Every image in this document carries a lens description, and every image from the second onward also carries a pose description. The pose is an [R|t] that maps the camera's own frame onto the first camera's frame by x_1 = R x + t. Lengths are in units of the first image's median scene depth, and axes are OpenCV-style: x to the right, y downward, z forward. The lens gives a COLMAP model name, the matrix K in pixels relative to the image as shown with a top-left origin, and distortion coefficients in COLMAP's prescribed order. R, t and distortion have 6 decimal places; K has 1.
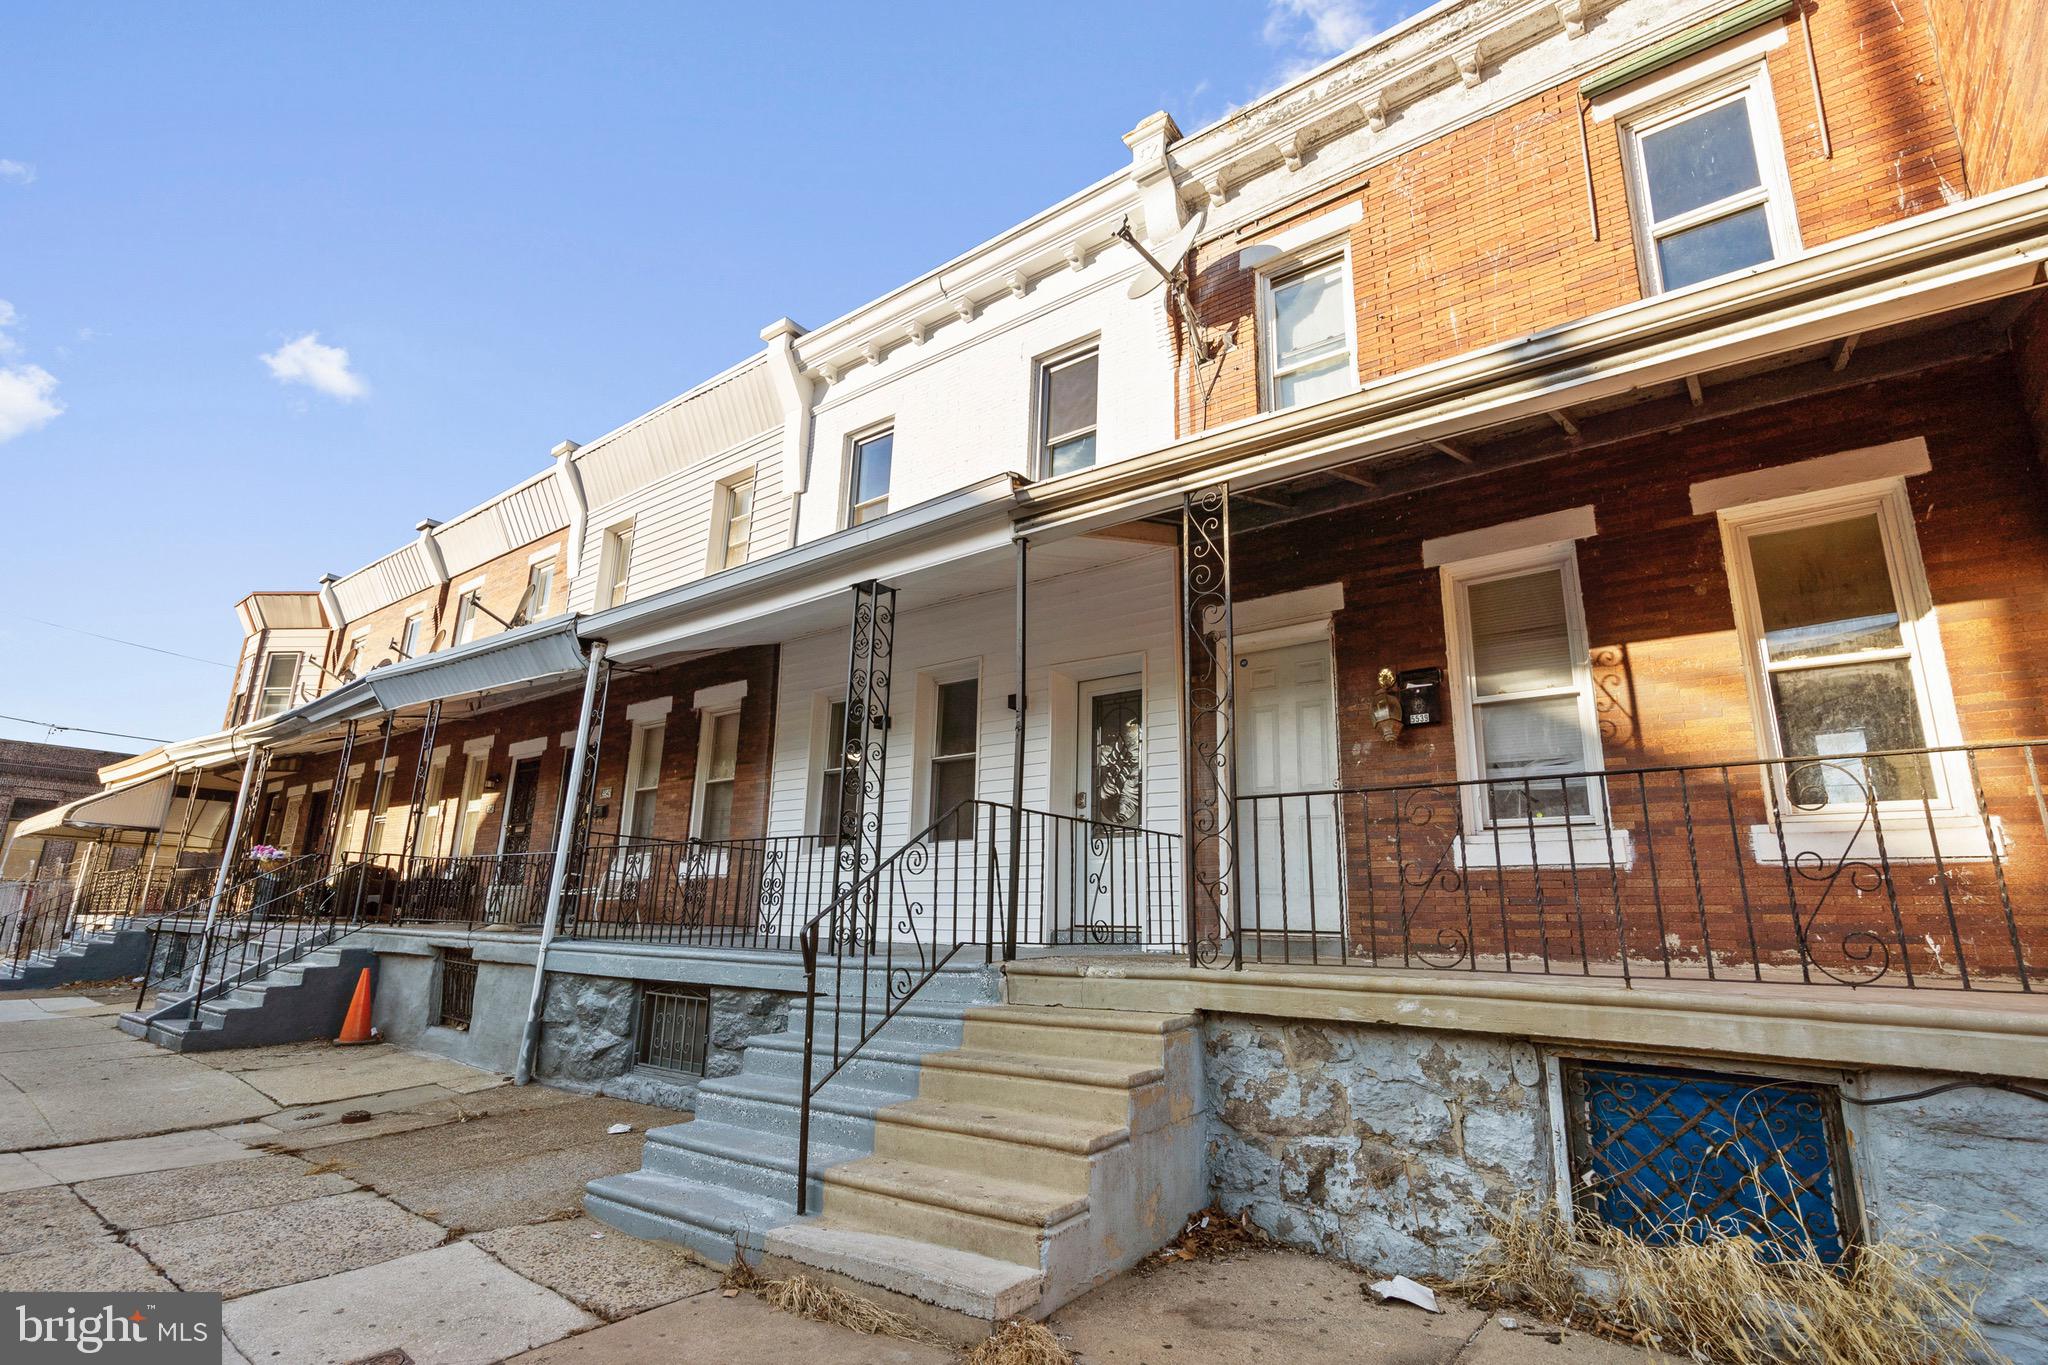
lens RADIAL K [[947.5, 0, 1000.5], [0, 947.5, 678.4], [0, 0, 1]] dist [-0.002551, 0.001497]
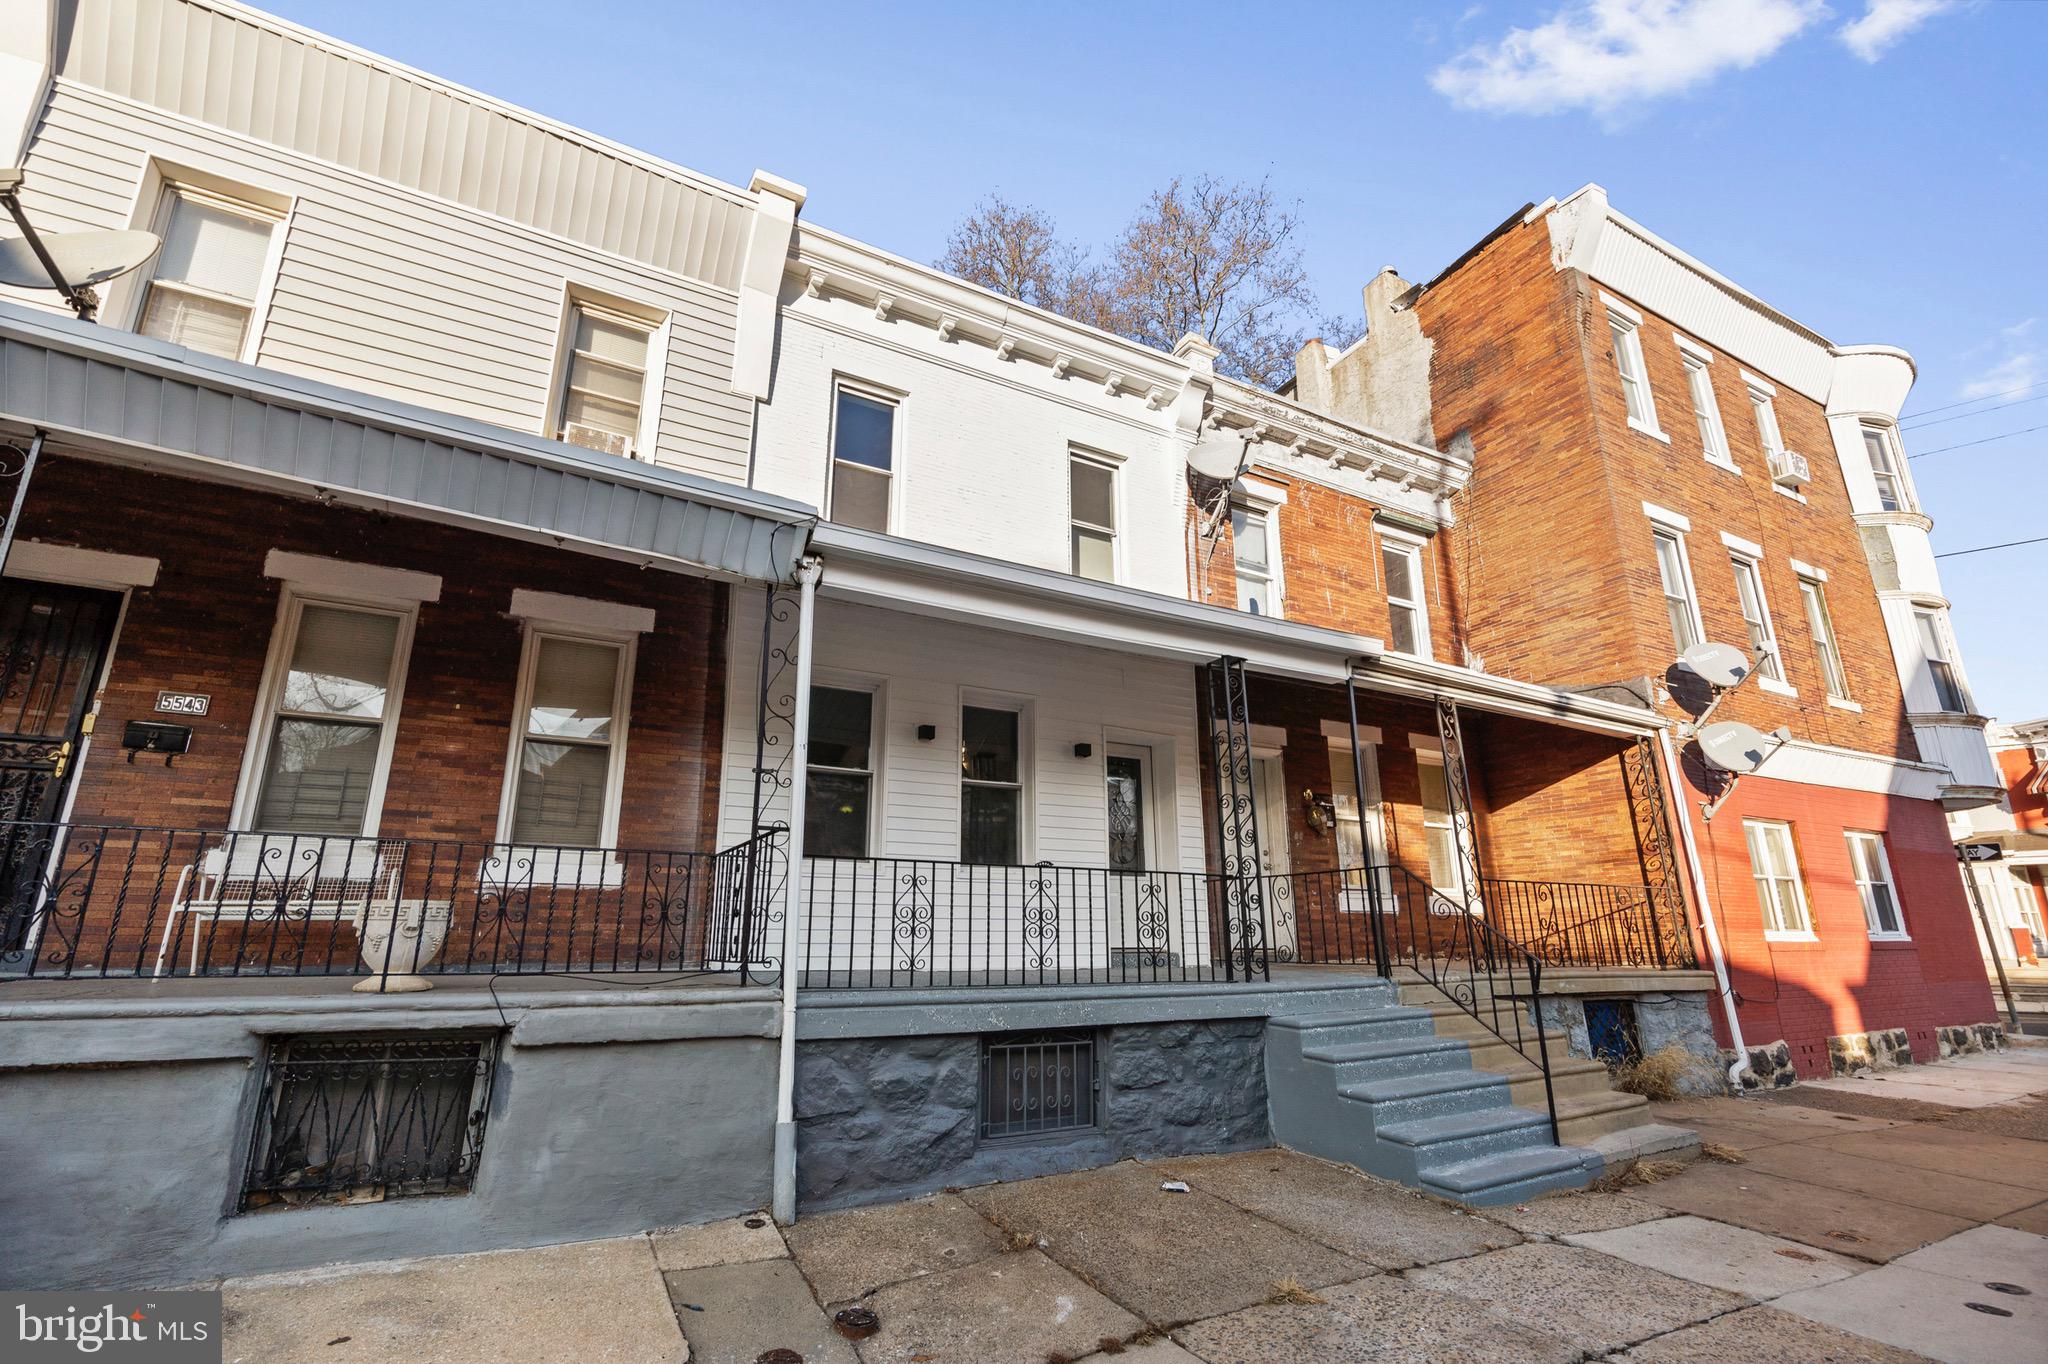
lens RADIAL K [[947.5, 0, 1002.9], [0, 947.5, 667.4], [0, 0, 1]] dist [-0.002551, 0.001497]
pose [[0.400662, 0.233401, 0.885999, -1.159524], [-0.225022, 0.962459, -0.151784, 0.136179], [-0.888164, -0.138555, 0.438141, 0.670898]]
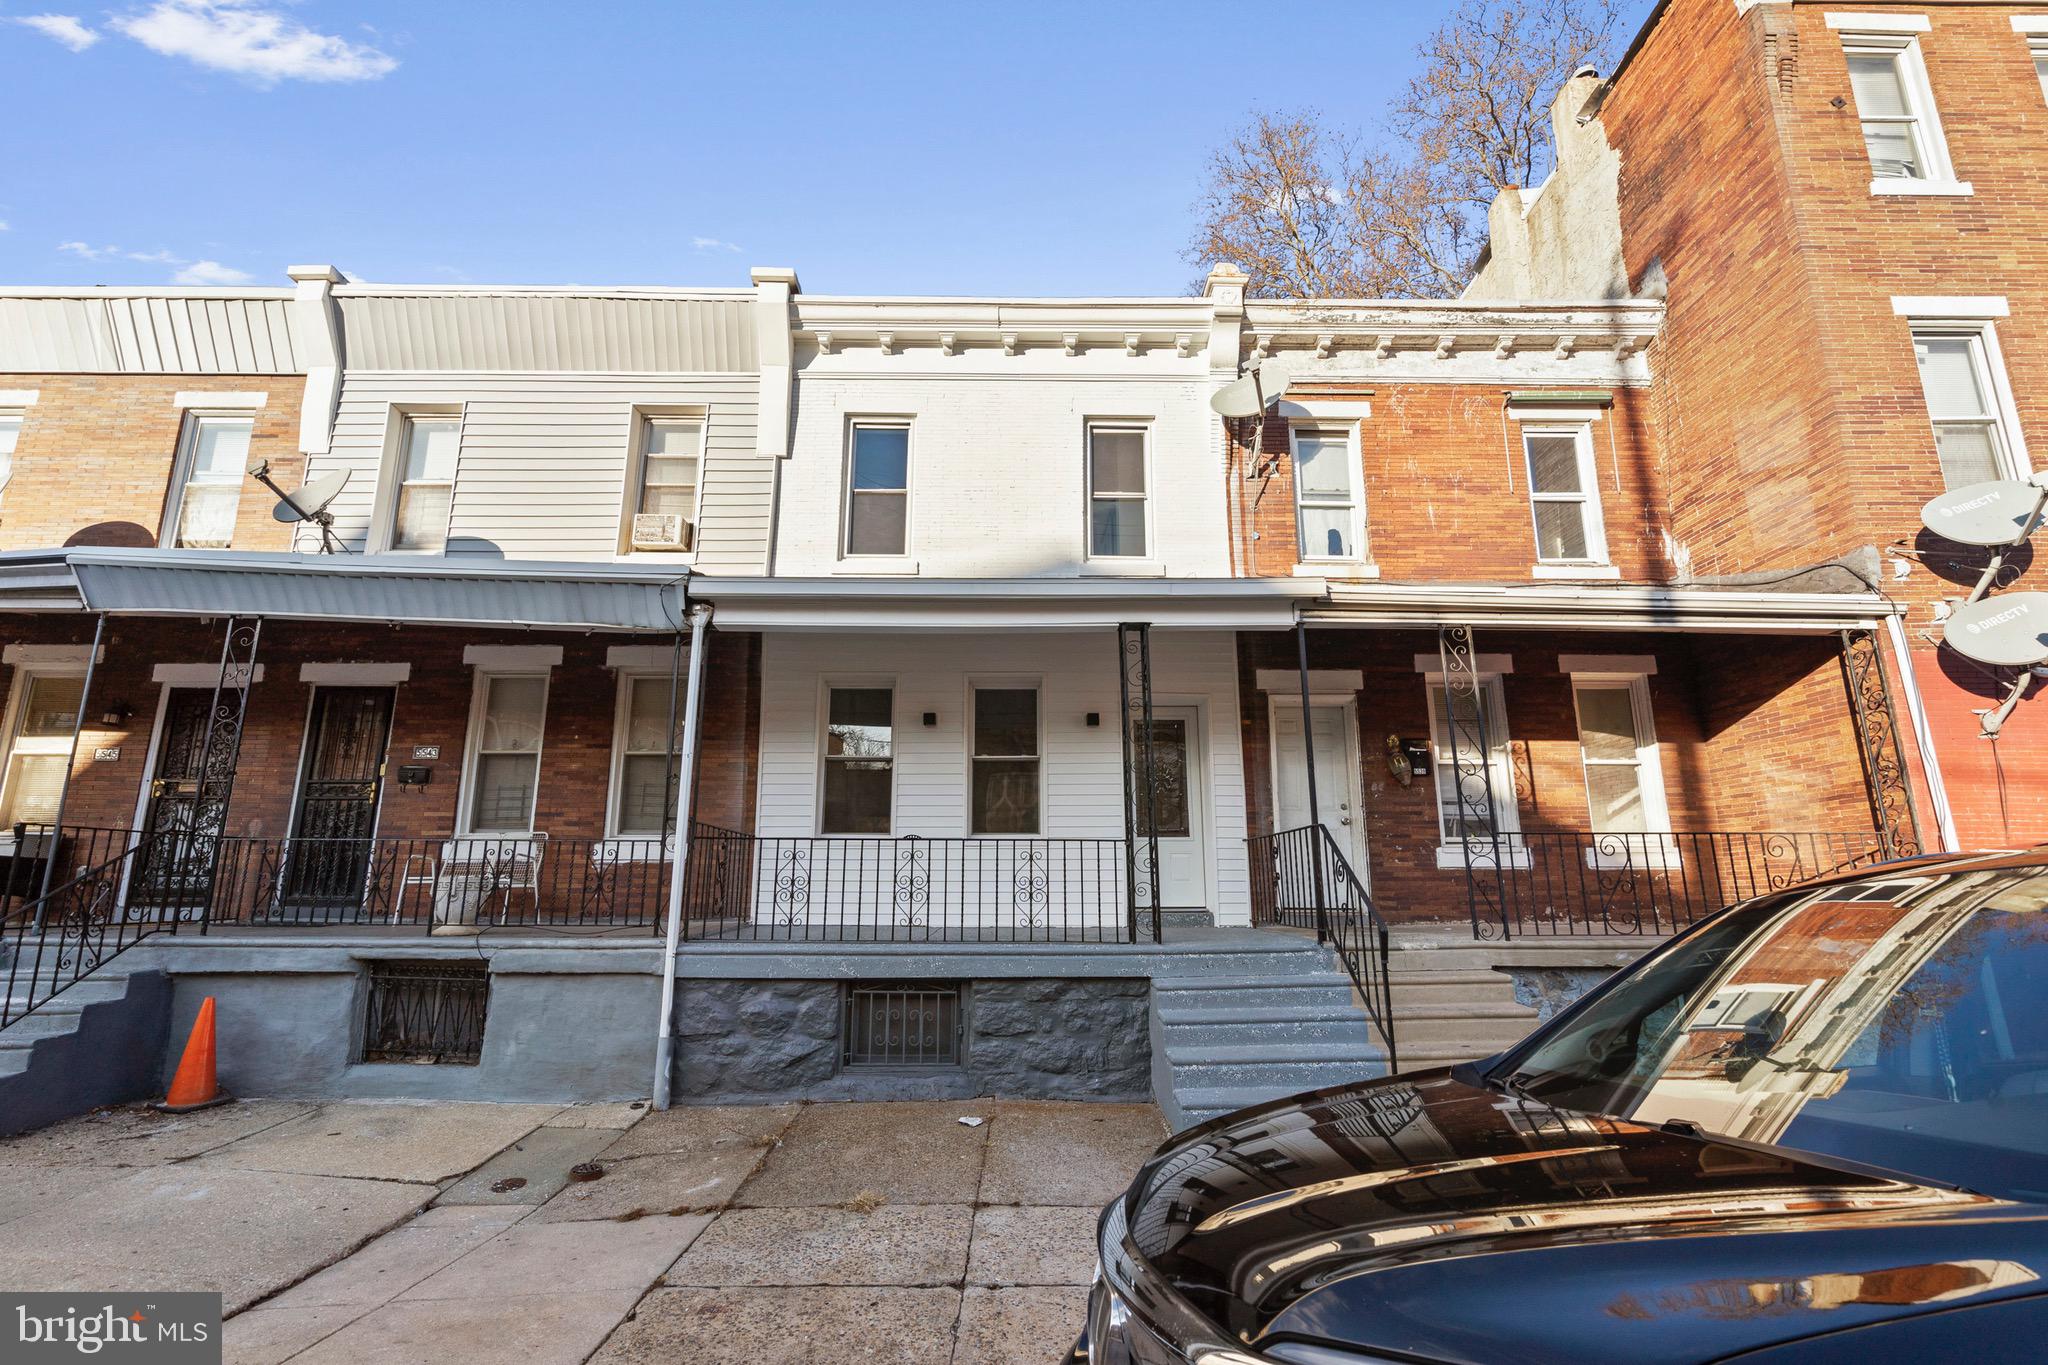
lens RADIAL K [[947.5, 0, 993.8], [0, 947.5, 670.0], [0, 0, 1]] dist [-0.002551, 0.001497]
pose [[0.792838, 0.117079, 0.598081, -0.875472], [-0.138152, 0.990353, -0.010729, -0.007563], [-0.593567, -0.074120, 0.801364, 0.151639]]
